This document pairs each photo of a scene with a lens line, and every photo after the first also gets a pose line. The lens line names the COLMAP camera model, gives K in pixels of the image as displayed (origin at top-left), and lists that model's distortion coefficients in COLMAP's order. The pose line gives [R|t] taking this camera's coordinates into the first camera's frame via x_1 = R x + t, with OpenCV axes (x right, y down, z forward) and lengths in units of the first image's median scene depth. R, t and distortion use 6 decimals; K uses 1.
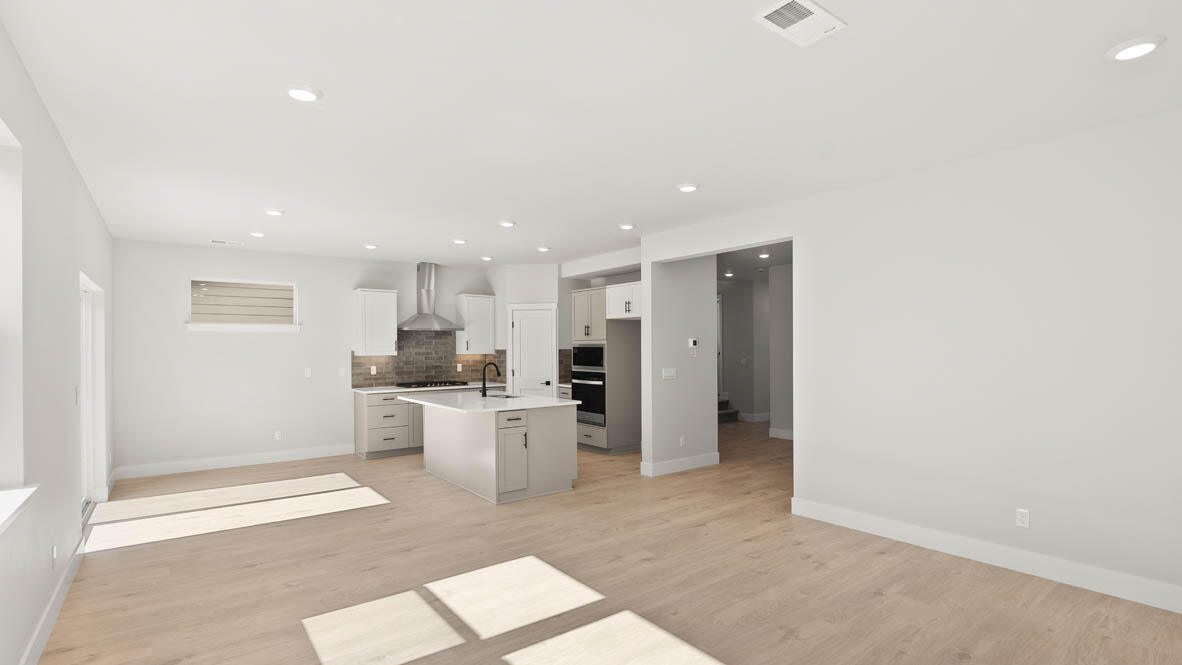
lens RADIAL K [[550.5, 0, 587.2], [0, 550.5, 350.6], [0, 0, 1]] dist [-0.005105, 0.000839]
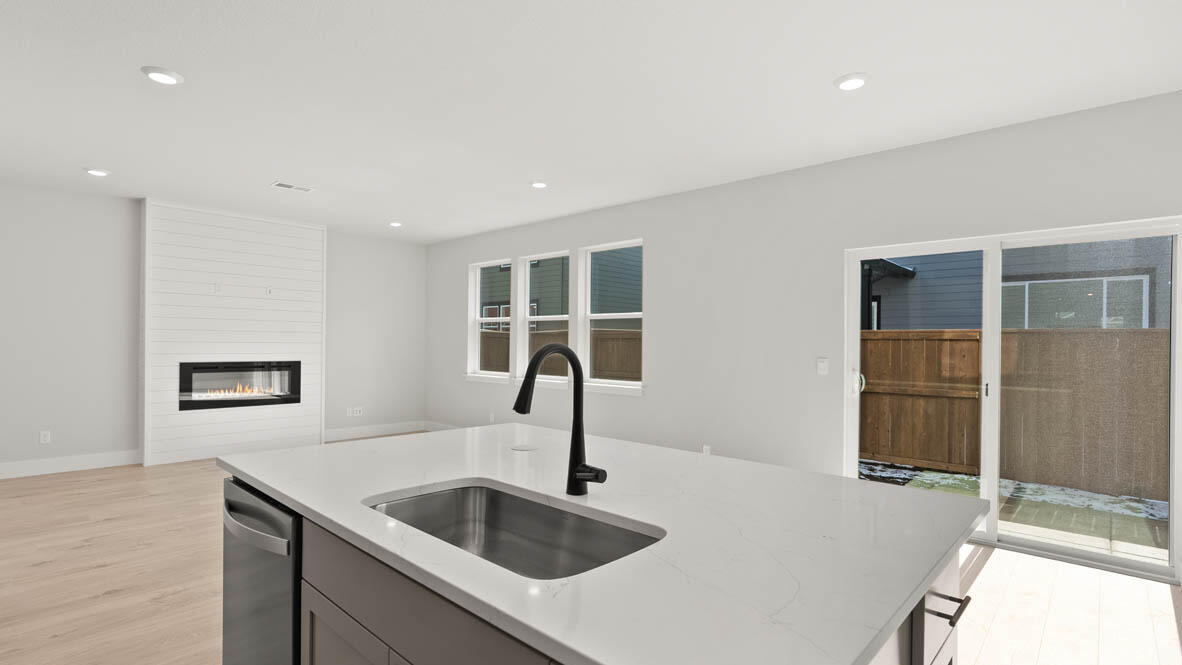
lens RADIAL K [[550.5, 0, 585.3], [0, 550.5, 342.5], [0, 0, 1]] dist [-0.005105, 0.000839]
pose [[-0.984316, -0.004485, -0.176356, -0.117295], [-0.005383, 0.999975, 0.004615, 0.015803], [0.176331, 0.005492, -0.984316, 0.950074]]
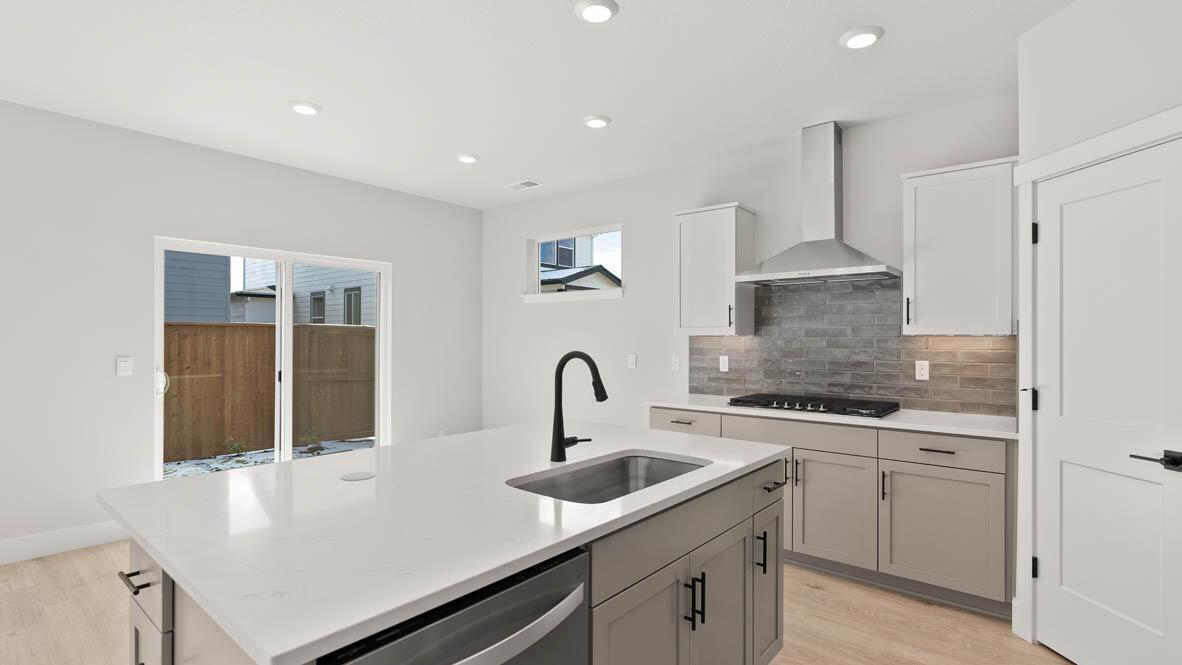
lens RADIAL K [[550.5, 0, 590.3], [0, 550.5, 338.2], [0, 0, 1]] dist [-0.005105, 0.000839]
pose [[0.234489, 0.007477, -0.972090, 0.094344], [-0.010844, 0.999928, 0.005076, 0.009799], [0.972058, 0.009351, 0.234553, 0.729173]]
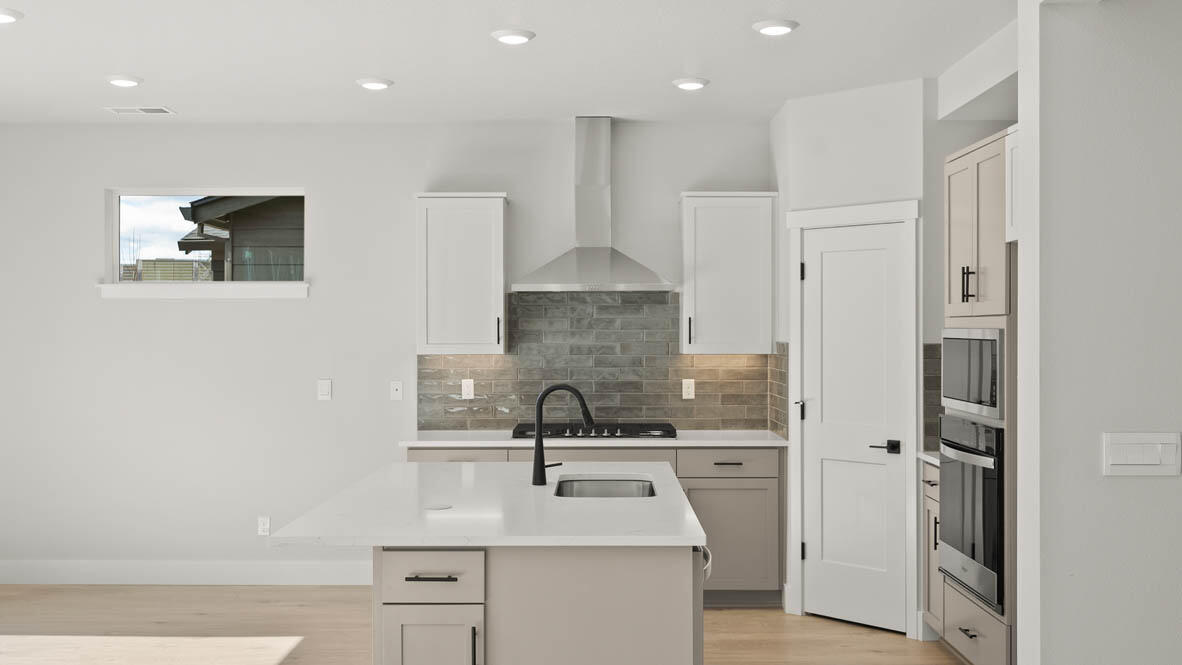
lens RADIAL K [[1165.9, 0, 594.0], [0, 1165.9, 332.2], [0, 0, 1]] dist [0.006959, 0.000000]
pose [[0.797419, 0.007298, -0.603382, 0.210386], [-0.008754, 0.999962, 0.000525, -0.008106], [0.603362, 0.004863, 0.797452, 0.347387]]
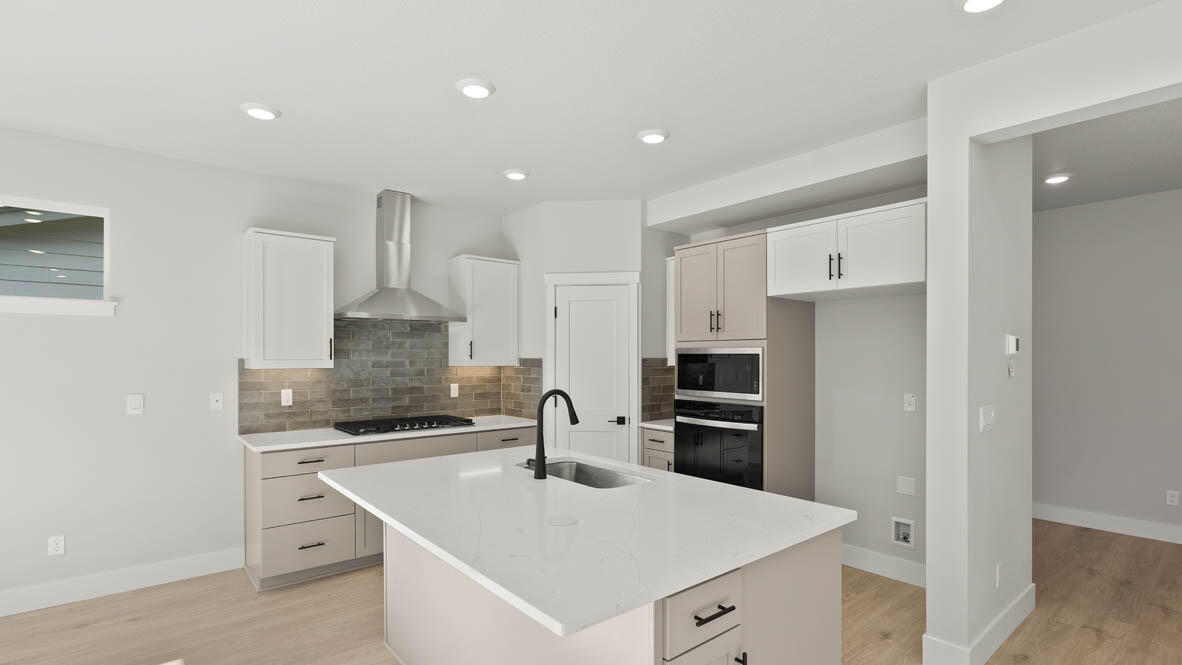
lens RADIAL K [[550.5, 0, 582.0], [0, 550.5, 360.9], [0, 0, 1]] dist [-0.005105, 0.000839]
pose [[0.999157, 0.006179, 0.040580, -0.135667], [-0.006165, 0.999981, -0.000475, 0.001059], [-0.040582, 0.000225, 0.999176, 0.473588]]
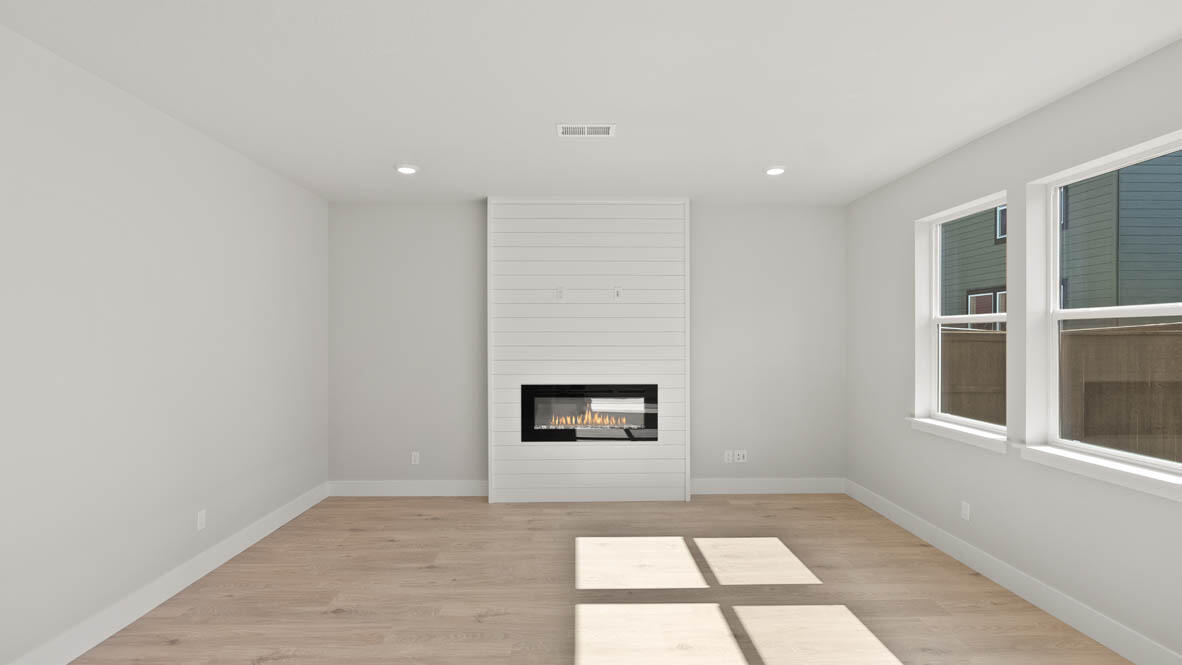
lens RADIAL K [[550.5, 0, 586.8], [0, 550.5, 339.8], [0, 0, 1]] dist [-0.005105, 0.000839]
pose [[-0.812970, 0.006446, 0.582270, -0.136776], [0.009724, 0.999950, 0.002506, -0.002905], [-0.582225, 0.007699, -0.812991, 0.598483]]
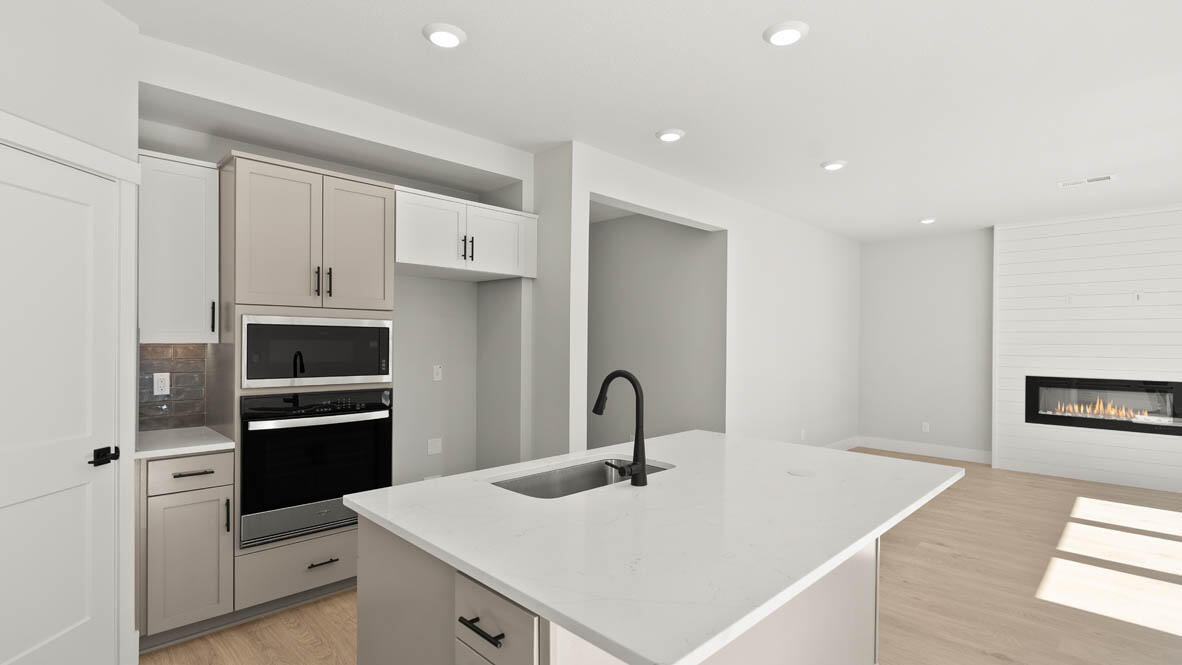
lens RADIAL K [[550.5, 0, 596.4], [0, 550.5, 343.0], [0, 0, 1]] dist [-0.005105, 0.000839]
pose [[-0.144285, 0.001684, 0.989535, -0.374024], [-0.000910, 0.999998, -0.001835, 0.005597], [-0.989536, -0.001165, -0.144283, 0.827540]]
